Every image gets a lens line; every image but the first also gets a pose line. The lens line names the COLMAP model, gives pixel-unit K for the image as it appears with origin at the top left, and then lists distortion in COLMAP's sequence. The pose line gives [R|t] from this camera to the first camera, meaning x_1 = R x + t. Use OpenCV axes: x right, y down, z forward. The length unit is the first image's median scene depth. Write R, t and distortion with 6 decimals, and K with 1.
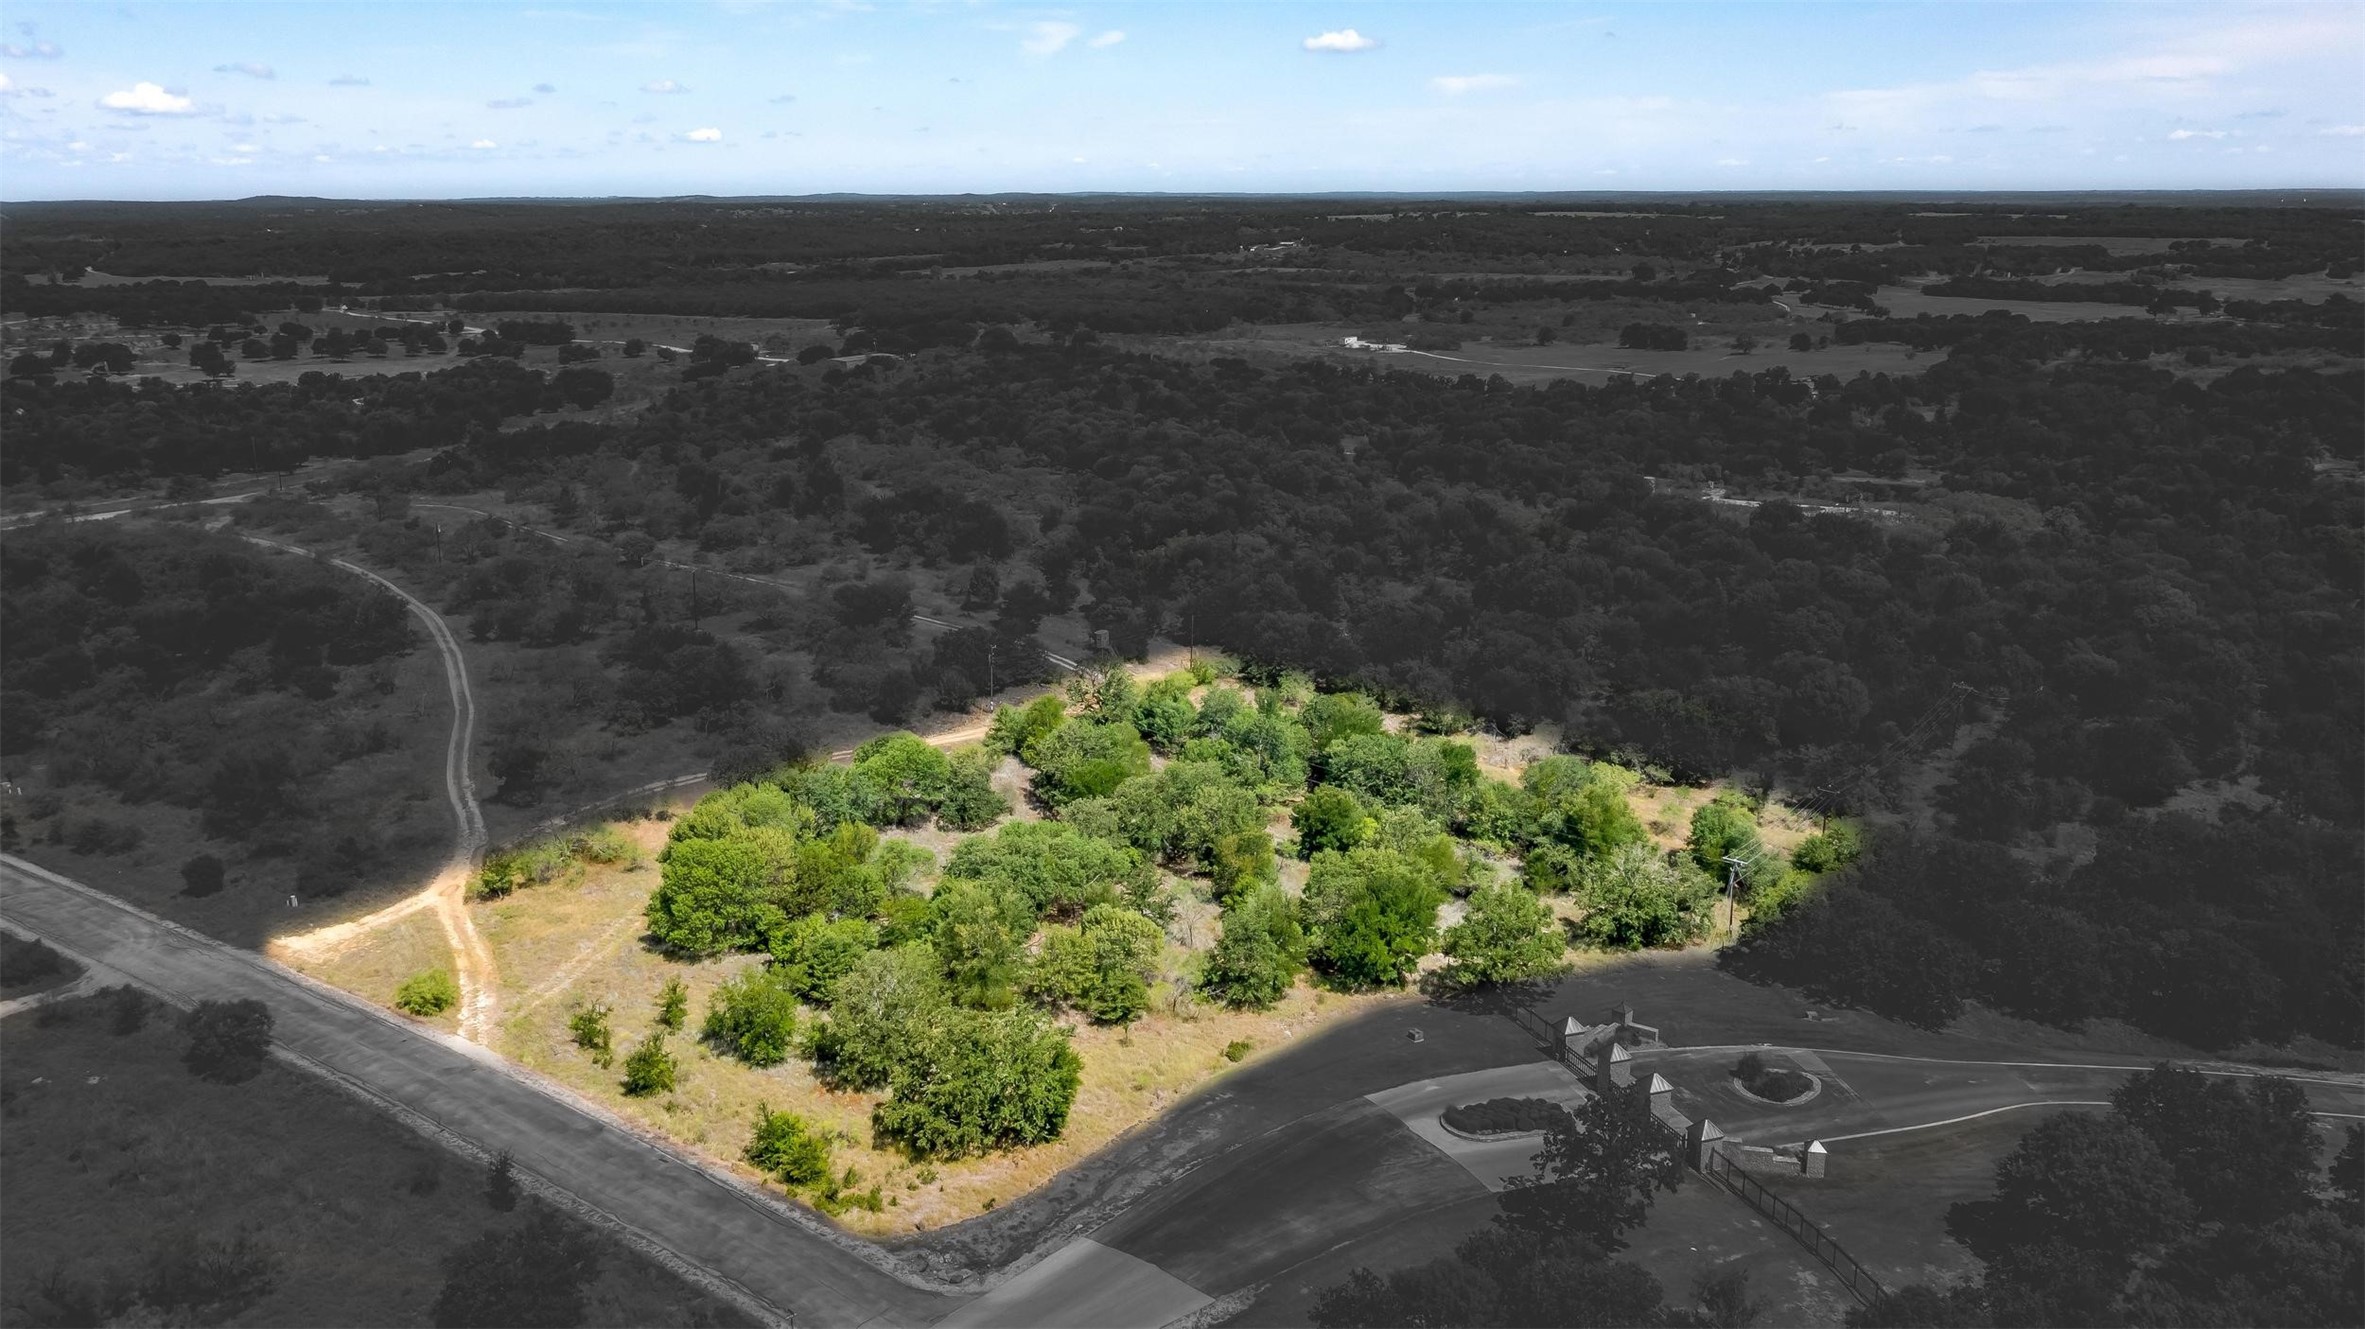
lens RADIAL K [[1891.2, 0, 1171.4], [0, 1891.2, 657.3], [0, 0, 1]] dist [-0.021749, 0.008097]
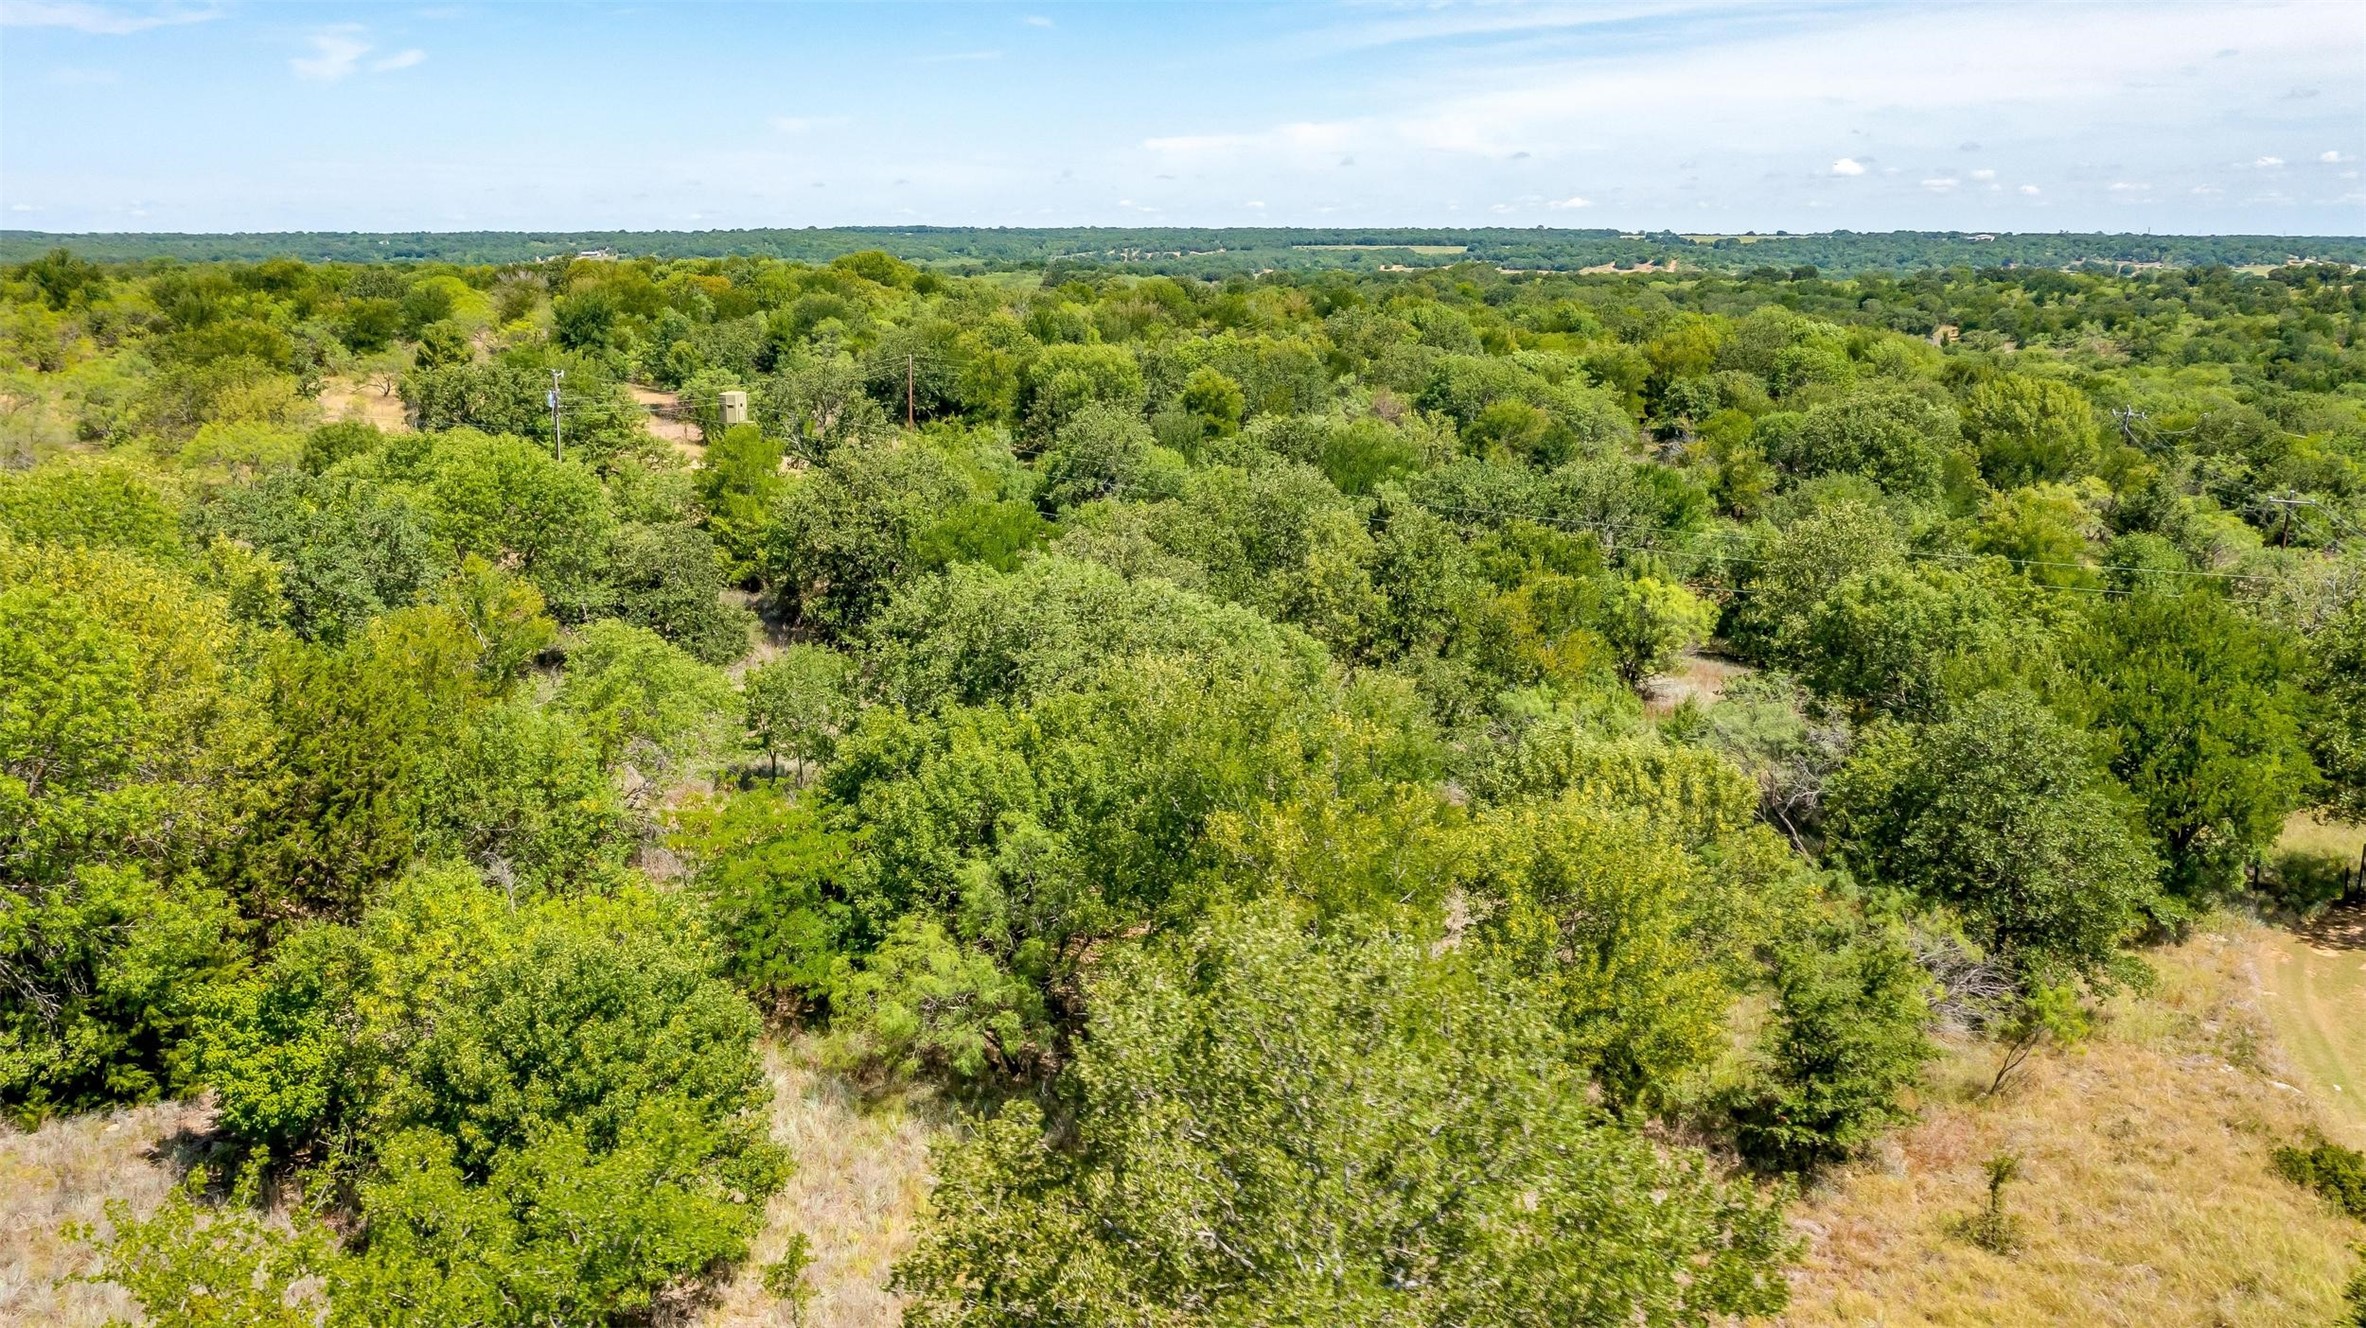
lens RADIAL K [[1906.4, 0, 1191.2], [0, 1906.4, 652.9], [0, 0, 1]] dist [-0.007173, 0.004722]
pose [[0.929674, -0.073765, 0.360924, -0.127085], [0.084815, 0.996286, -0.014850, 0.084251], [-0.358488, 0.044418, 0.932477, 0.533482]]
